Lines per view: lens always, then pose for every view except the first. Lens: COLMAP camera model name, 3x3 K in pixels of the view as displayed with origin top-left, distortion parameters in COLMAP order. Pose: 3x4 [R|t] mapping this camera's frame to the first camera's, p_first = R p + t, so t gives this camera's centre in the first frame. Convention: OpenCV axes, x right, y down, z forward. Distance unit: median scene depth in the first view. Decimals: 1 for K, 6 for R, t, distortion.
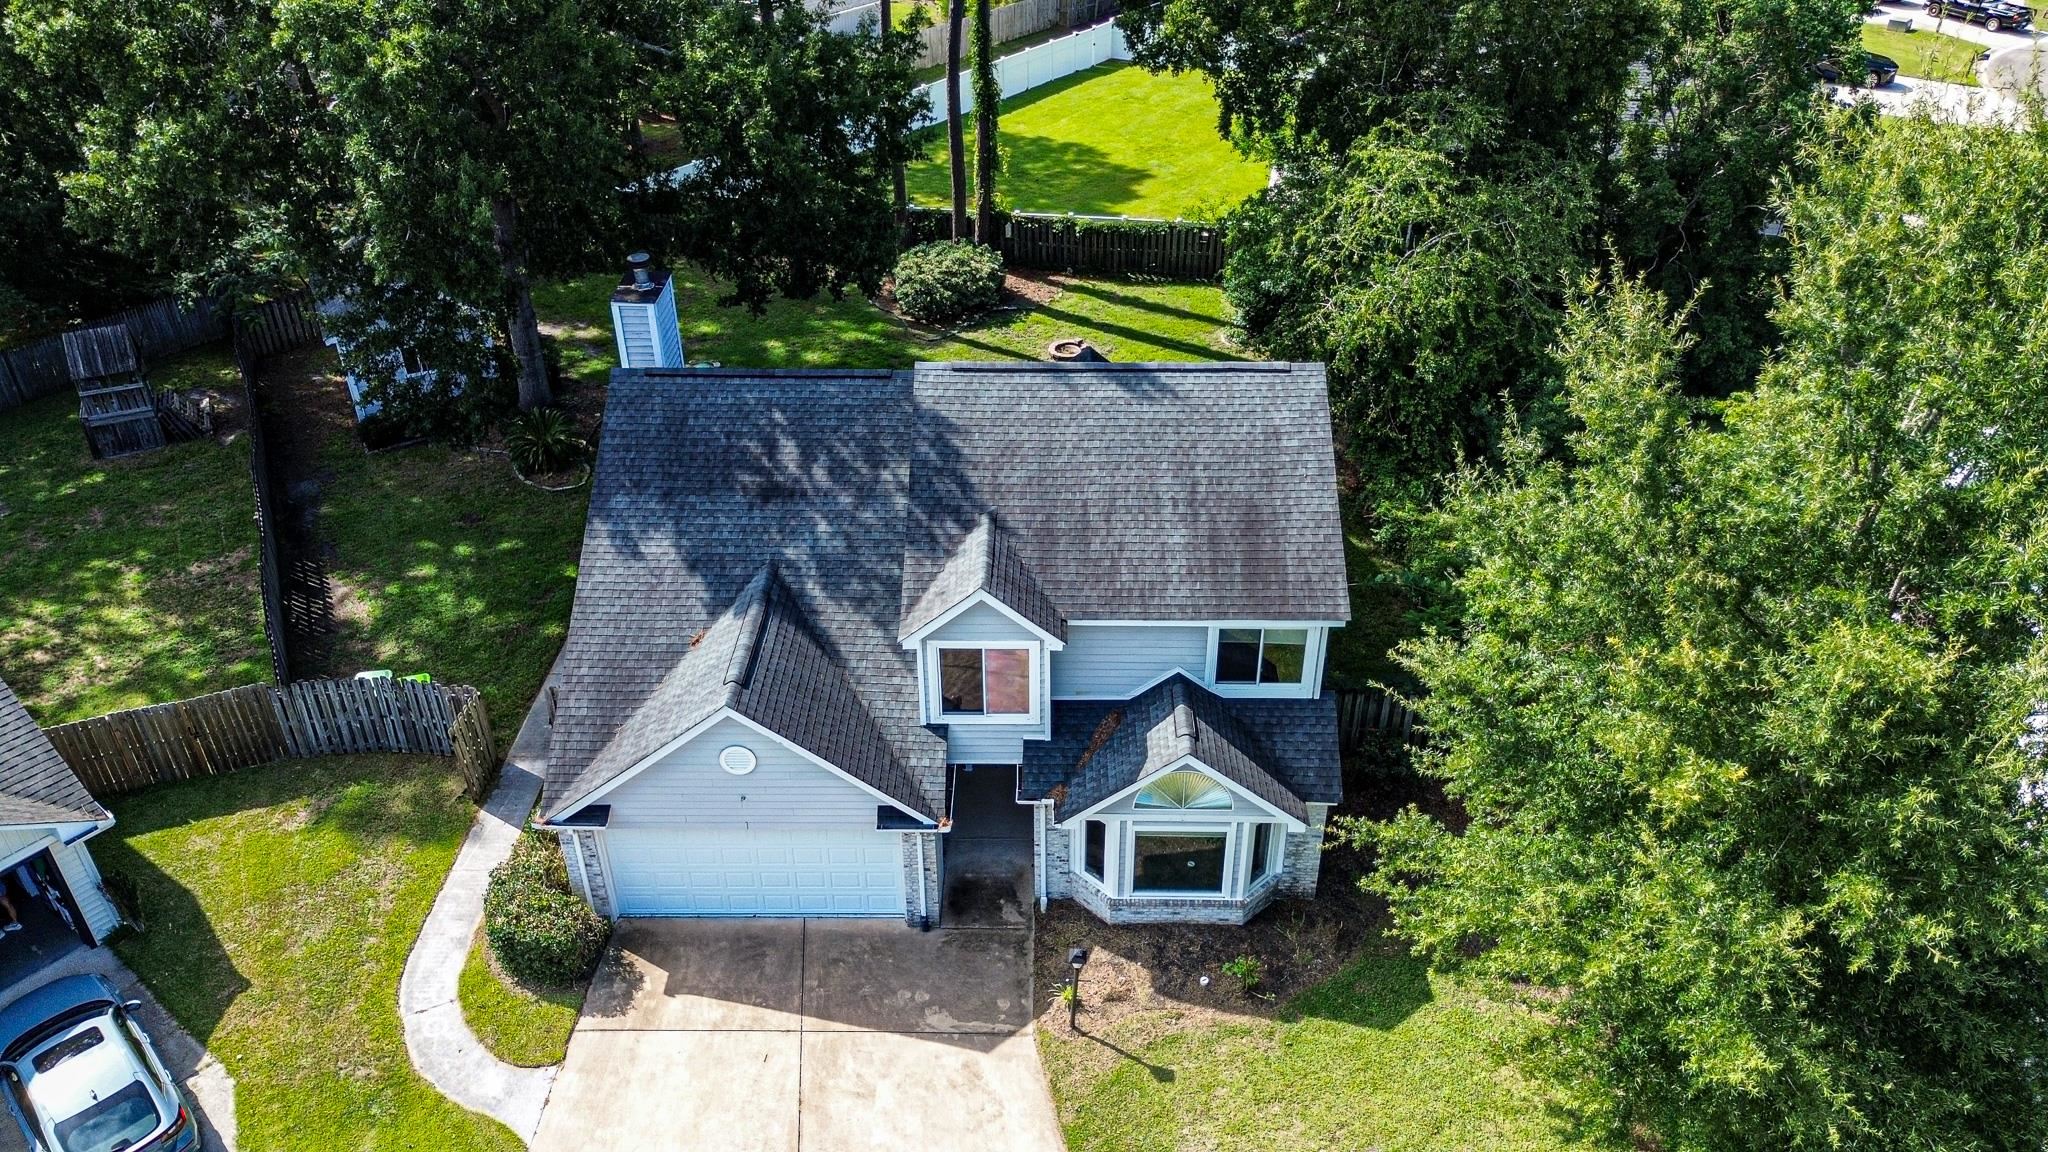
lens RADIAL K [[1445.2, 0, 1024.9], [0, 1445.2, 577.5], [0, 0, 1]] dist [0.041864, -0.037562]
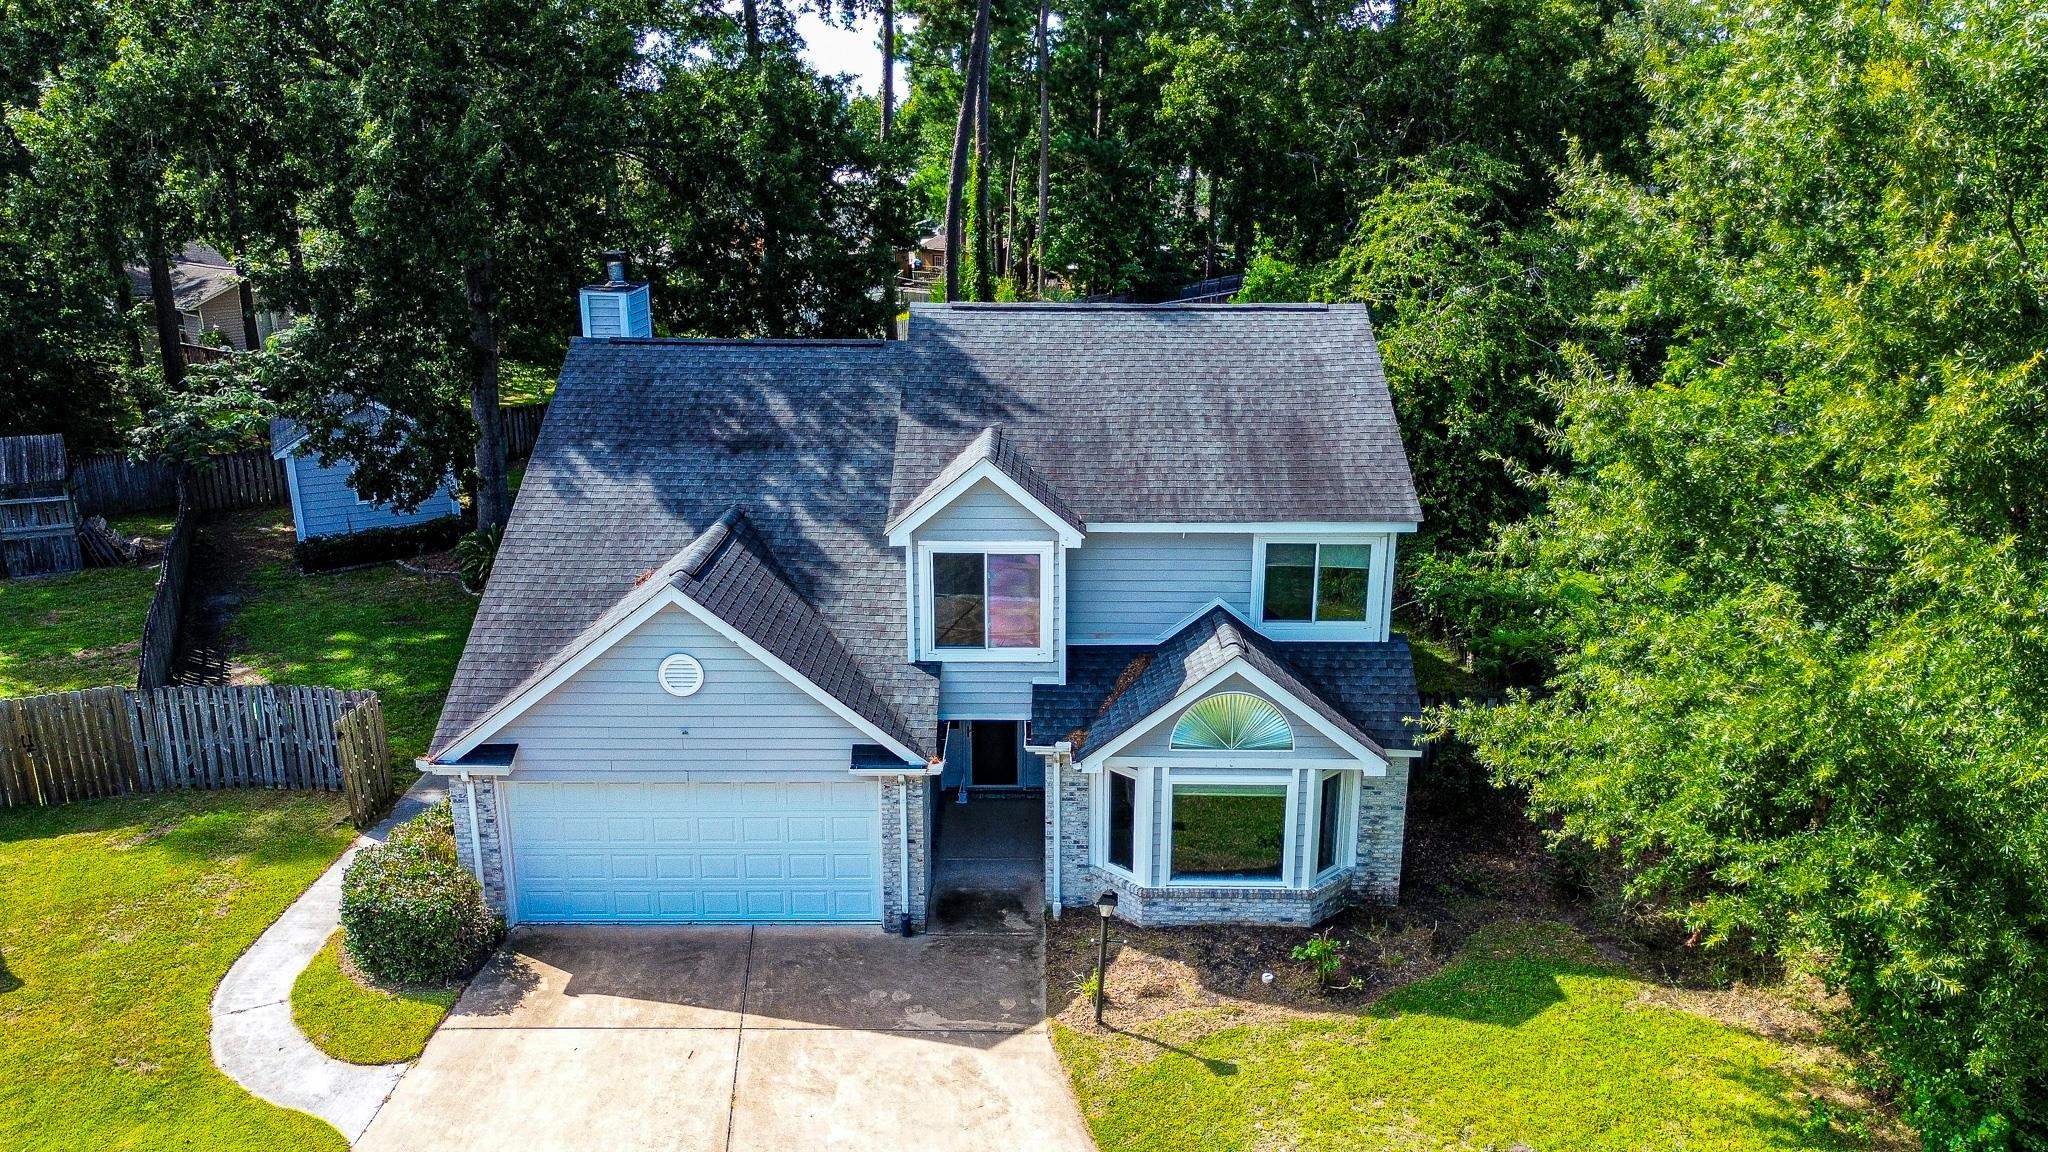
lens RADIAL K [[1445.2, 0, 1024.9], [0, 1445.2, 583.3], [0, 0, 1]] dist [0.041864, -0.037562]
pose [[0.999923, 0.005135, 0.011300, -0.015003], [-0.001667, 0.957715, -0.287714, 0.294164], [-0.012300, 0.287673, 0.957650, 0.198012]]
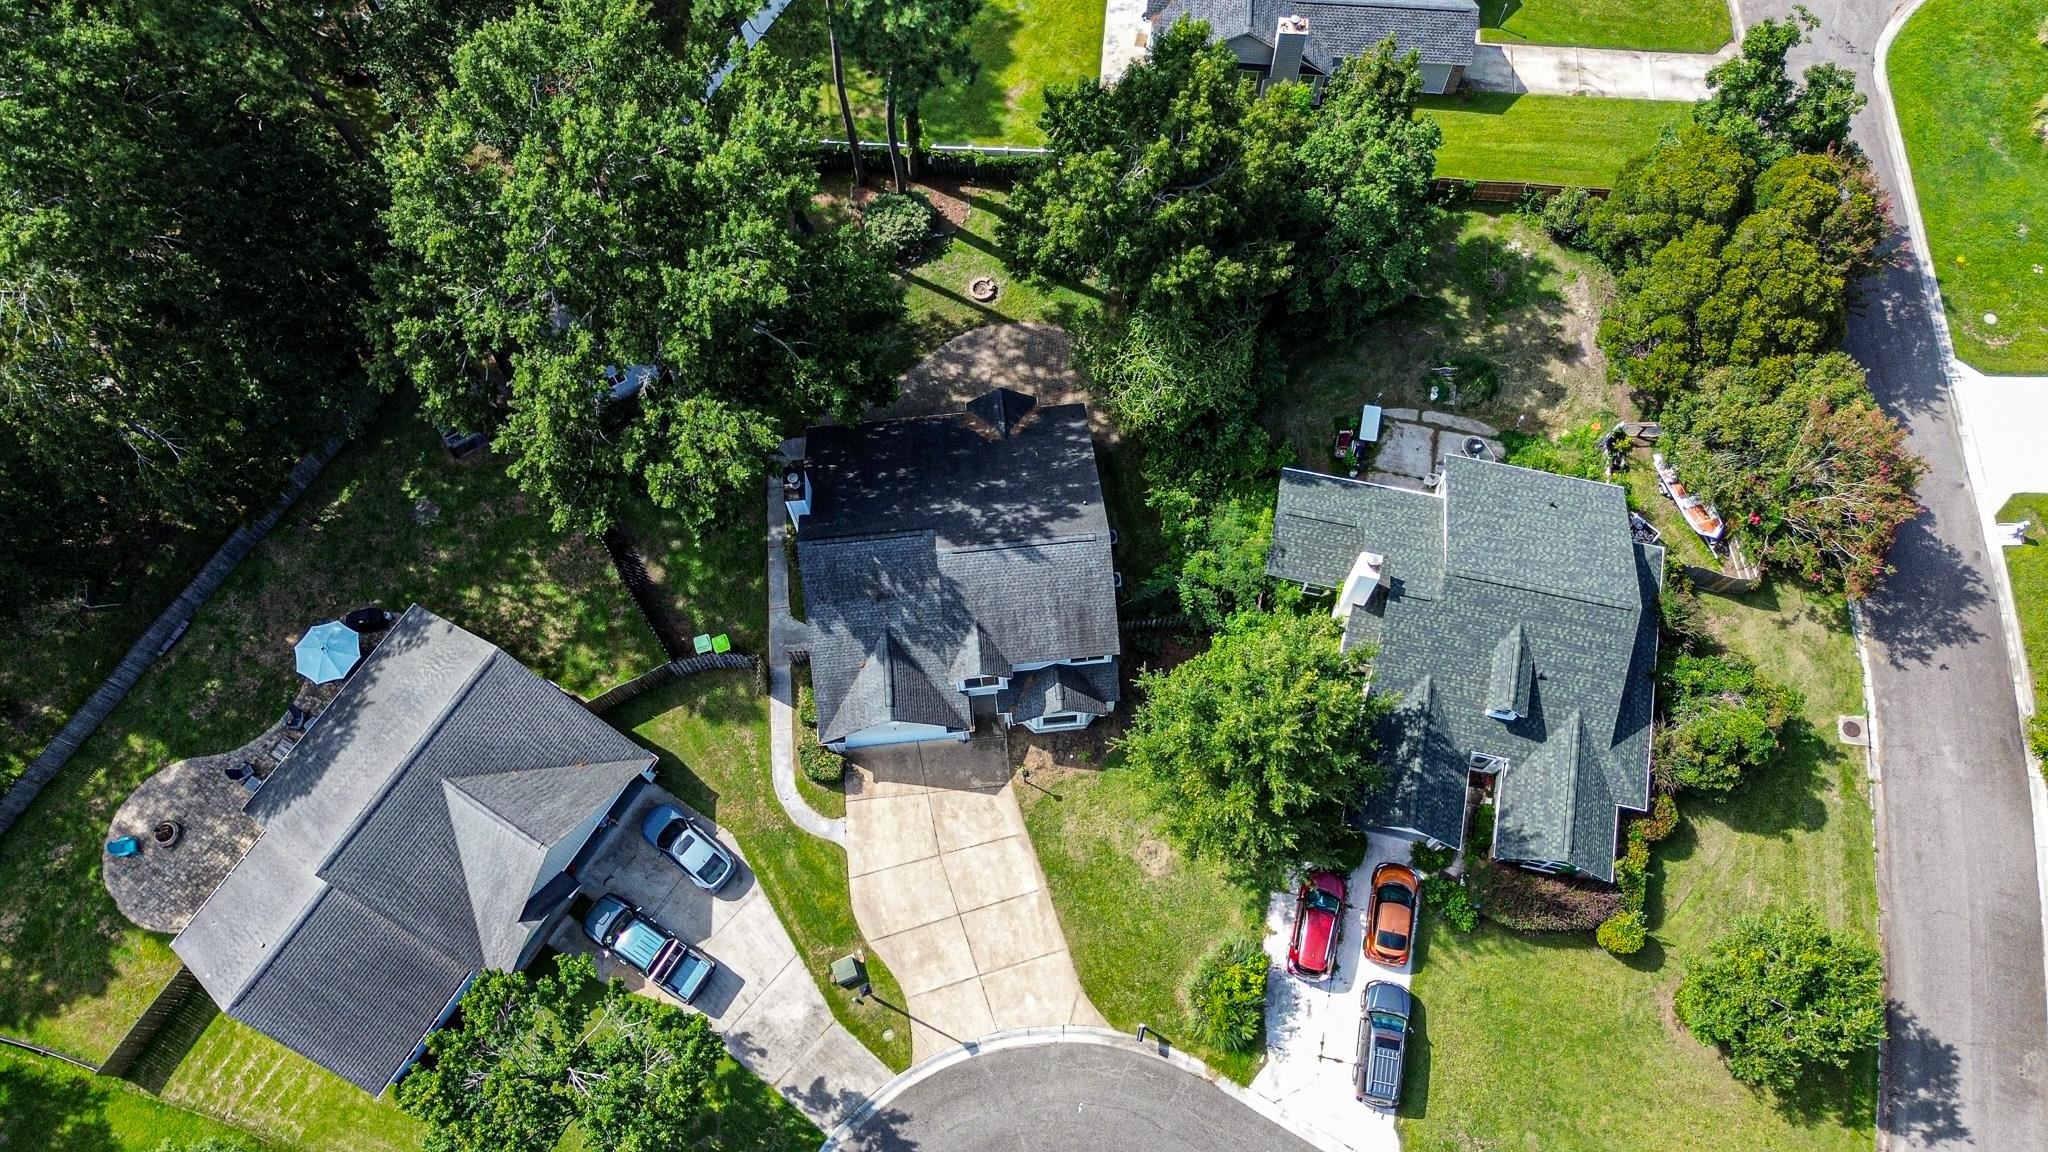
lens RADIAL K [[1445.2, 0, 1029.6], [0, 1445.2, 572.4], [0, 0, 1]] dist [0.041864, -0.037562]
pose [[0.993778, -0.105488, 0.035740, -0.014250], [0.067103, 0.823181, 0.563800, -1.507081], [-0.088895, -0.557894, 0.825138, -1.012631]]
